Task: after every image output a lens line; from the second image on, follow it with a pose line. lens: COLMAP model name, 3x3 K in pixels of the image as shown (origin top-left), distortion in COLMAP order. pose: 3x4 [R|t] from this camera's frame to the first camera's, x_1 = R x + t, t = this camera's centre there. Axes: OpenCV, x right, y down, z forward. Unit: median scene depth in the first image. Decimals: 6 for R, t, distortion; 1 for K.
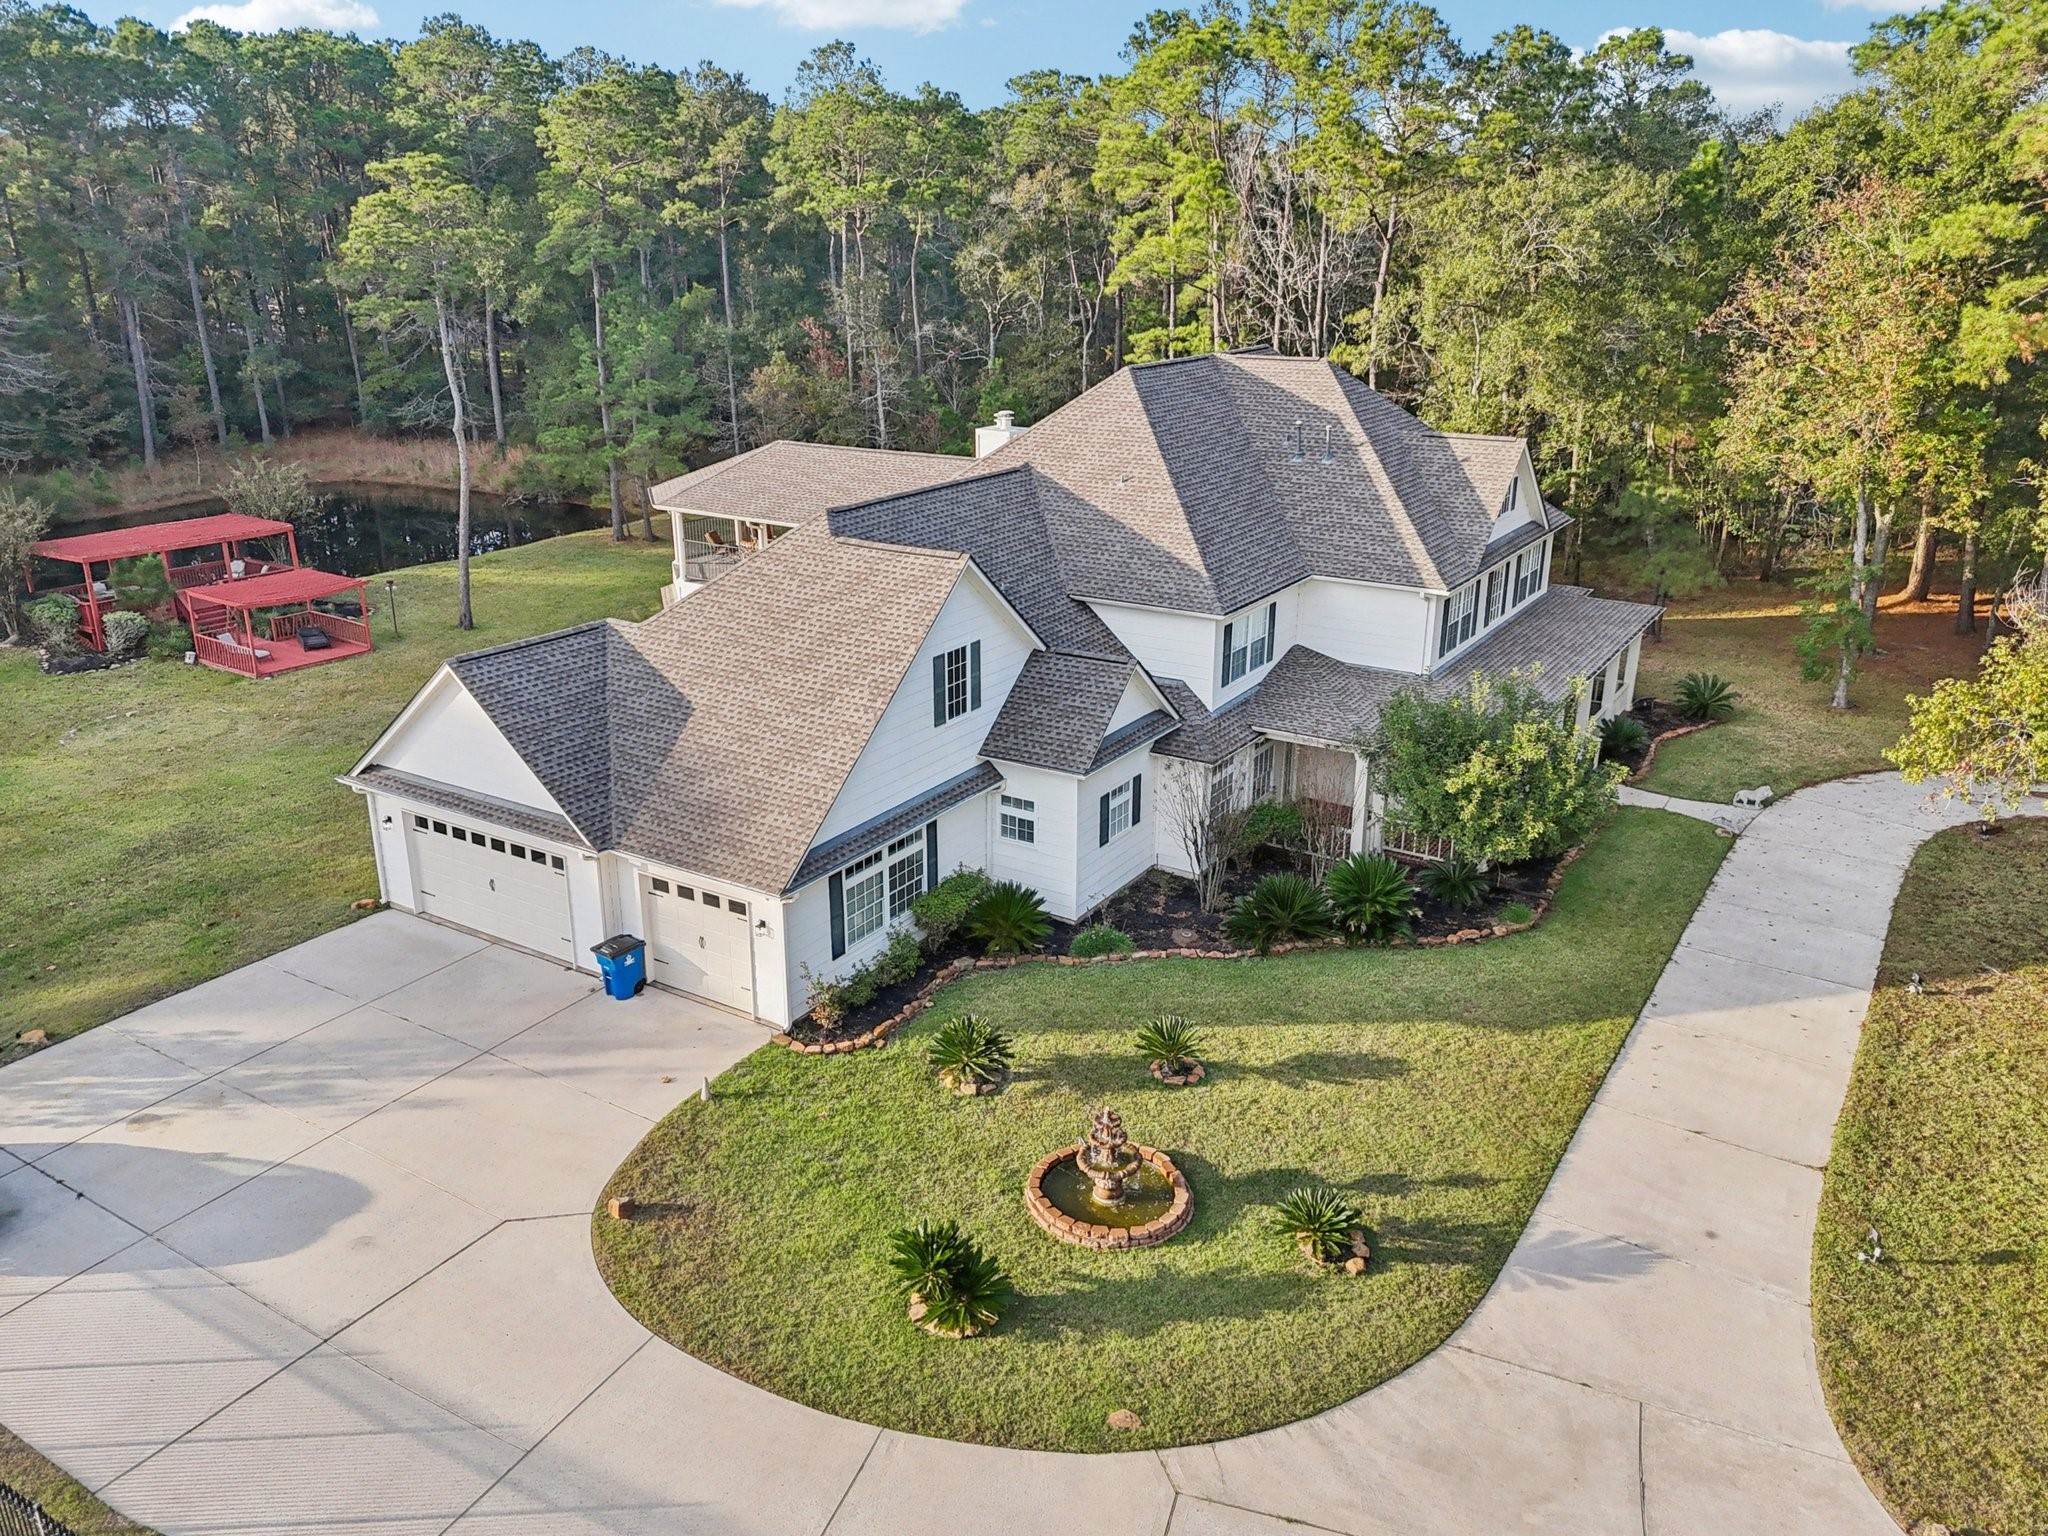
lens RADIAL K [[1465.8, 0, 1030.4], [0, 1465.8, 766.2], [0, 0, 1]] dist [0.046679, -0.020736]
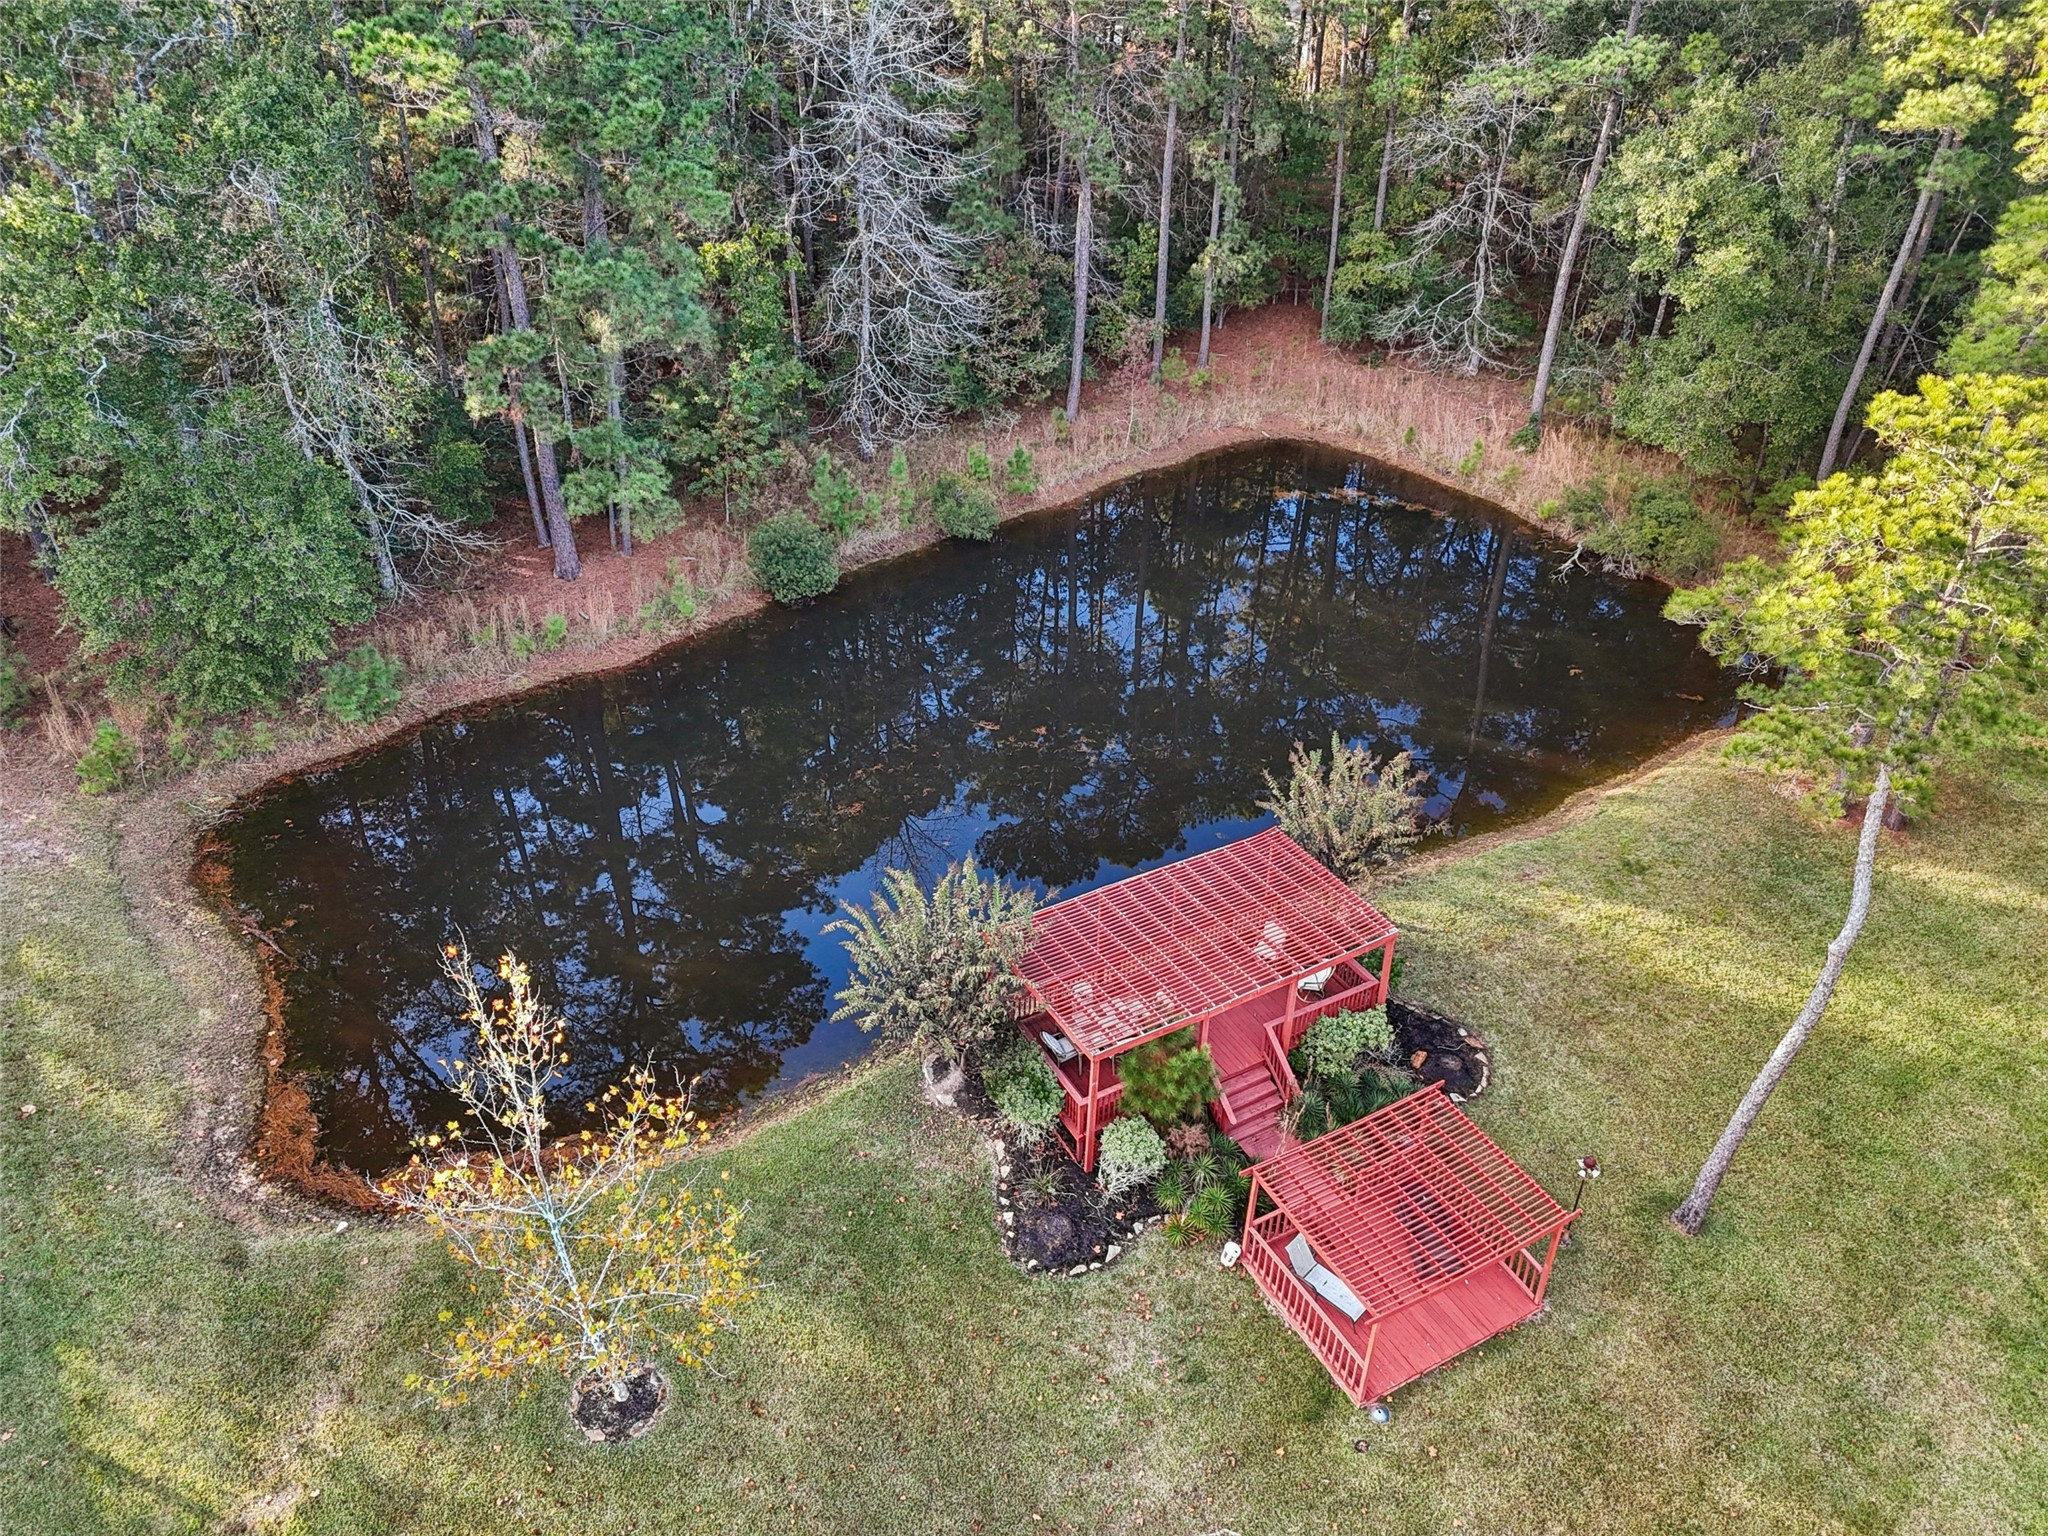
lens RADIAL K [[1465.8, 0, 1022.4], [0, 1465.8, 769.6], [0, 0, 1]] dist [0.046679, -0.020736]
pose [[0.885144, 0.256901, -0.387972, -0.292863], [-0.160596, 0.951208, 0.263460, -0.226063], [0.436726, -0.170893, 0.883213, 0.328390]]
